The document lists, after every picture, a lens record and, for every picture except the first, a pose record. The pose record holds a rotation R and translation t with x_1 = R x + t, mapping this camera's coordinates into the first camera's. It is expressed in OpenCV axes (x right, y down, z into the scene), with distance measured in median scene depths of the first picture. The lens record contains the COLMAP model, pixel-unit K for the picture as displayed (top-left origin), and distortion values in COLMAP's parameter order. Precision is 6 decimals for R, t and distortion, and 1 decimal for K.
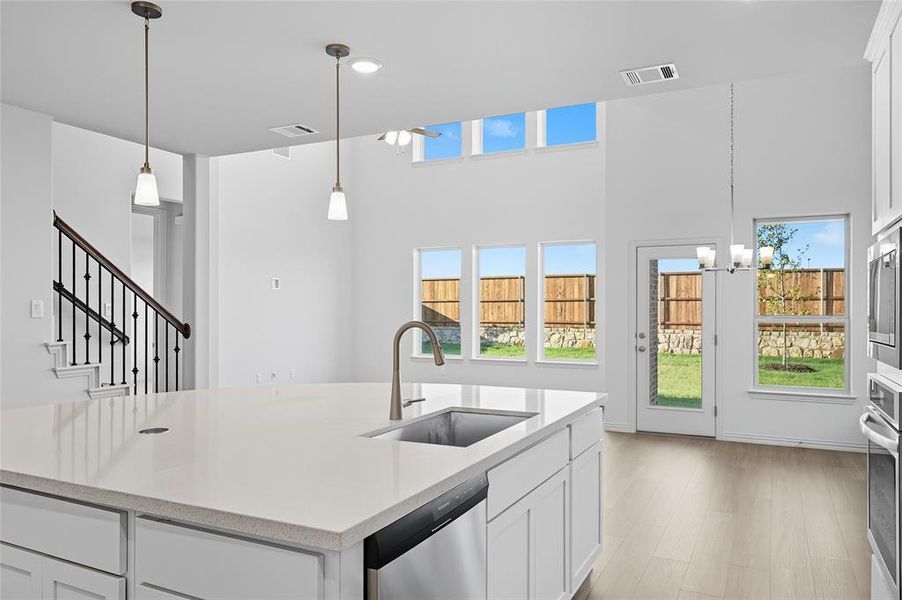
lens RADIAL K [[634.9, 0, 453.8], [0, 634.9, 306.8], [0, 0, 1]] dist [-0.000757, 0.000344]
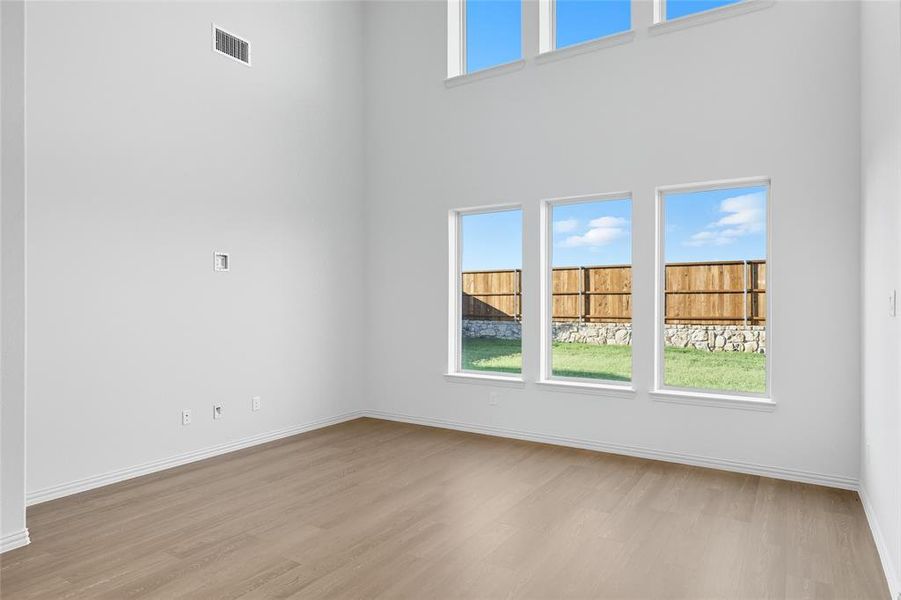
lens RADIAL K [[539.8, 0, 450.0], [0, 539.8, 304.8], [0, 0, 1]] dist [0.000062, 0.000353]
pose [[0.994288, -0.000961, -0.106726, -0.001672], [0.001716, 0.999974, 0.006984, 0.001745], [0.106717, -0.007127, 0.994264, 0.320685]]
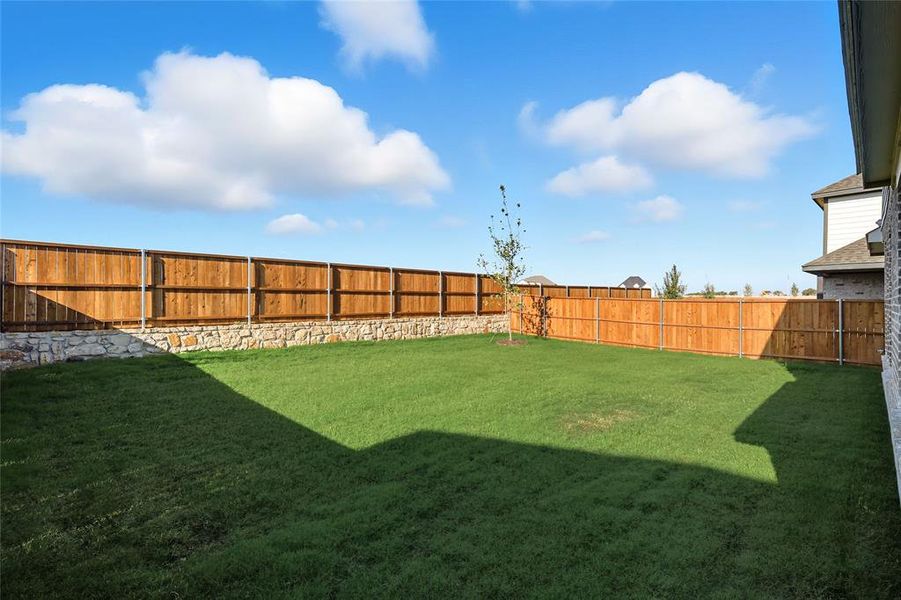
lens RADIAL K [[400.2, 0, 453.6], [0, 400.2, 300.3], [0, 0, 1]] dist [0.004269, -0.000119]
pose [[0.326249, 0.000160, 0.945284, -0.455640], [-0.009501, 0.999950, 0.003110, -0.001540], [-0.945236, -0.009996, 0.326235, 0.980246]]
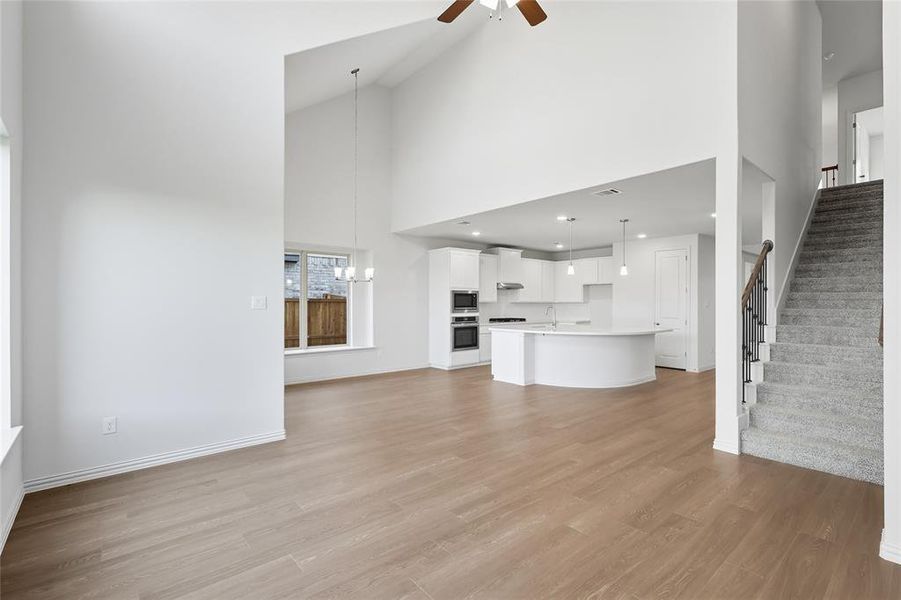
lens RADIAL K [[422.6, 0, 450.5], [0, 422.6, 300.0], [0, 0, 1]] dist [0.000476, -0.000155]
pose [[-0.921411, -0.001399, 0.388587, -0.101229], [-0.006385, 0.999913, -0.011540, 0.003102], [-0.388537, -0.013114, -0.921340, 0.720131]]
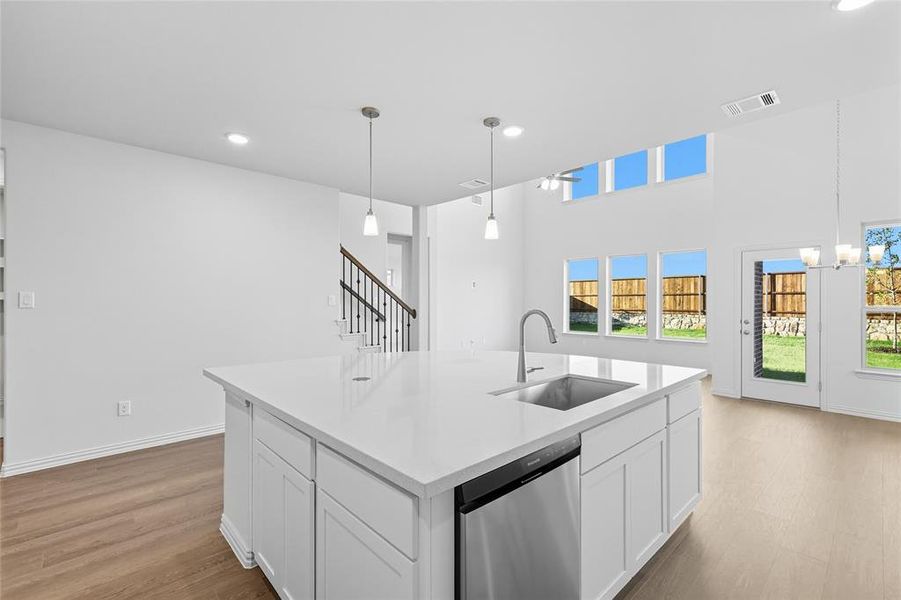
lens RADIAL K [[400.2, 0, 453.6], [0, 400.2, 300.3], [0, 0, 1]] dist [0.004269, -0.000119]
pose [[0.939163, 0.000202, -0.343472, 0.011557], [0.000661, 0.999997, 0.002395, 0.000161], [0.343471, -0.002476, 0.939160, 0.025490]]
